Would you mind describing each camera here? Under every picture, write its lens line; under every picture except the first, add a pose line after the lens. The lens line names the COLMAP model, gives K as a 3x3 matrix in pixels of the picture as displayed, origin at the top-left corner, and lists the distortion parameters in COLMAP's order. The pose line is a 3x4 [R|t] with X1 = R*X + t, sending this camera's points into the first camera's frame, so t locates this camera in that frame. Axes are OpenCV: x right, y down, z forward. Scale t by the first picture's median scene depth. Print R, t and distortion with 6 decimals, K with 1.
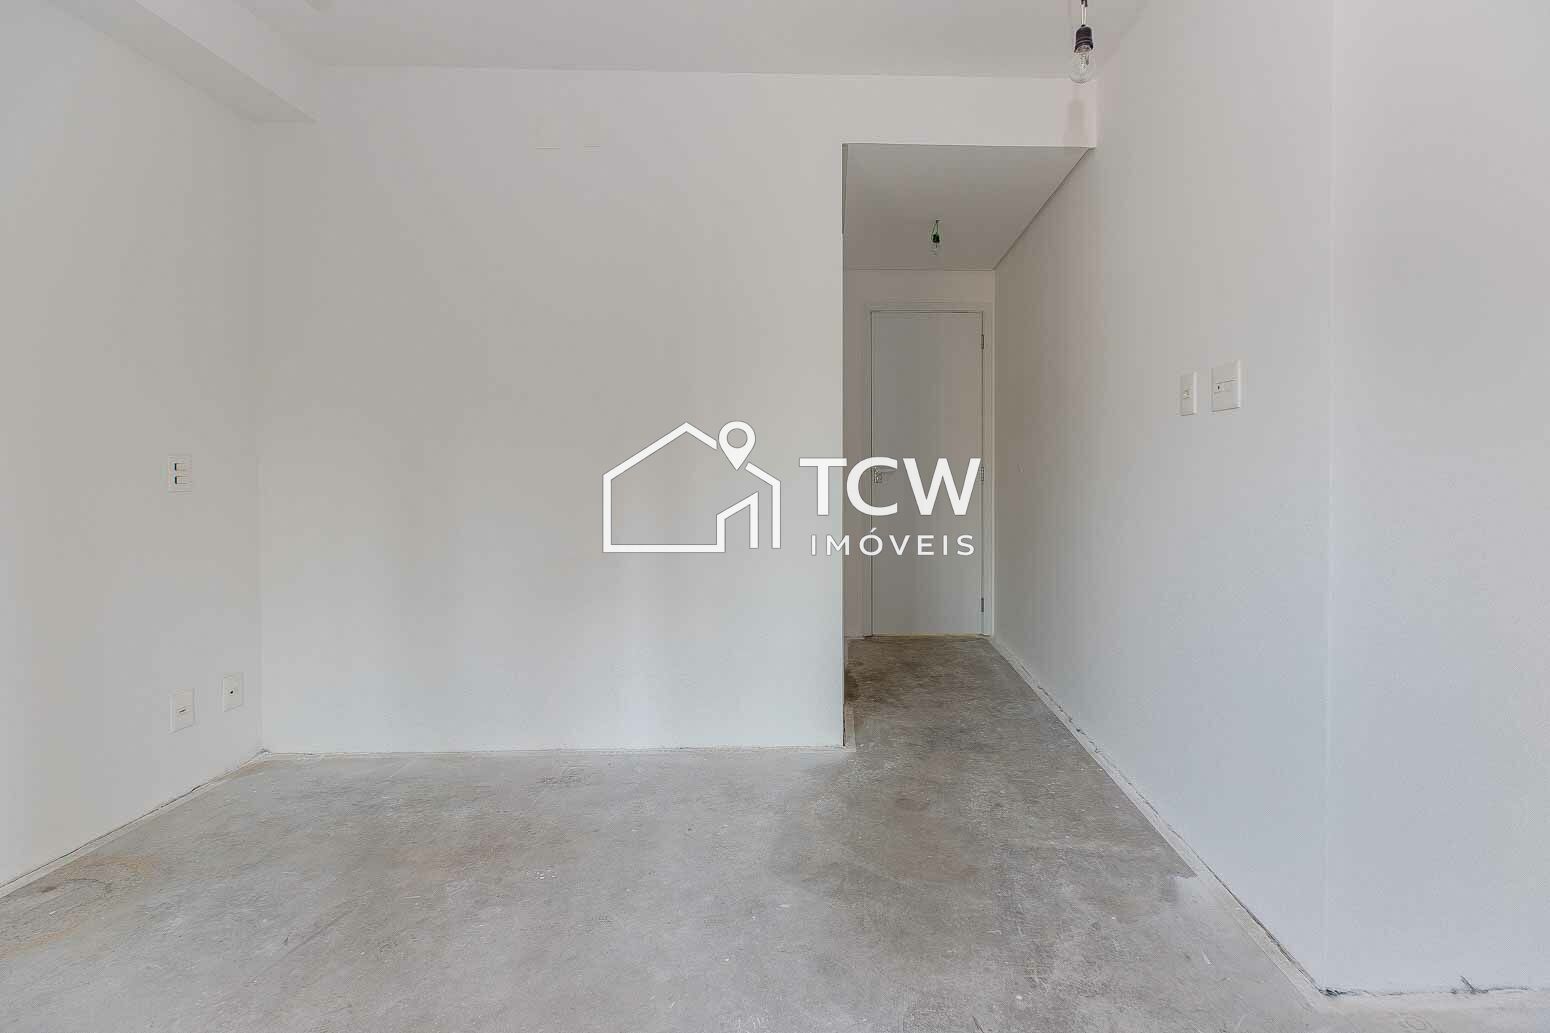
lens RADIAL K [[715.4, 0, 879.7], [0, 715.4, 485.0], [0, 0, 1]] dist [-0.000132, -0.000188]
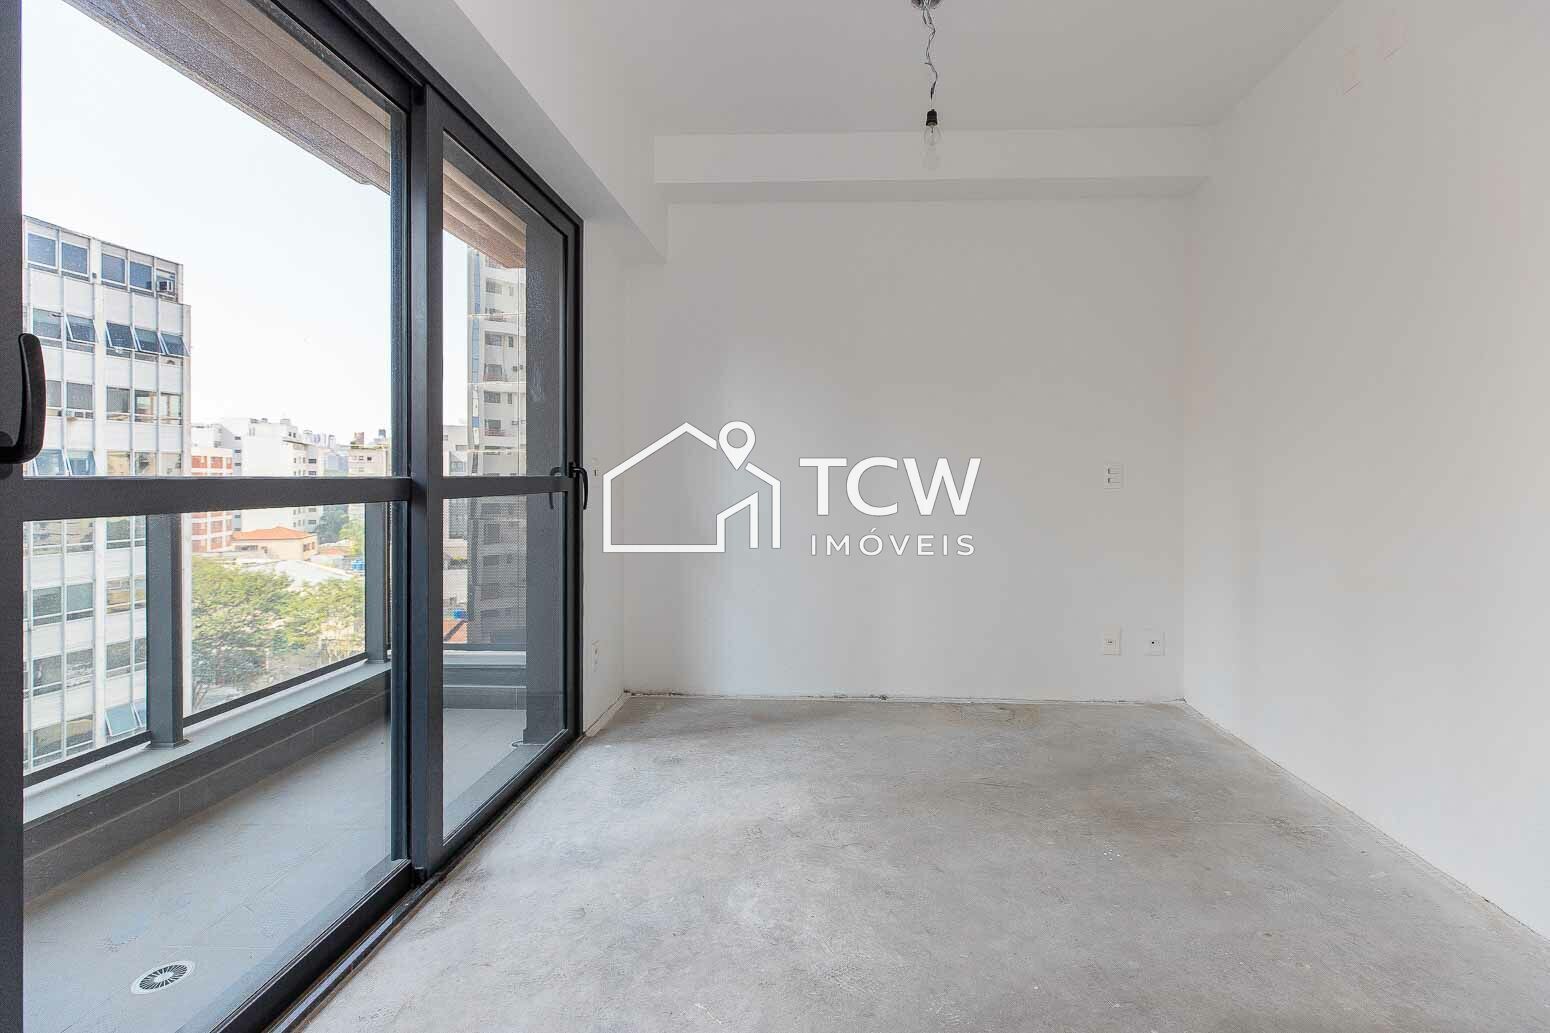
lens RADIAL K [[699.7, 0, 794.2], [0, 699.7, 476.9], [0, 0, 1]] dist [0.001647, 0.000491]
pose [[-0.097115, -0.002693, -0.995270, 0.599780], [-0.028421, 0.999596, 0.000069, 0.005499], [0.994867, 0.028293, -0.097152, 0.622805]]
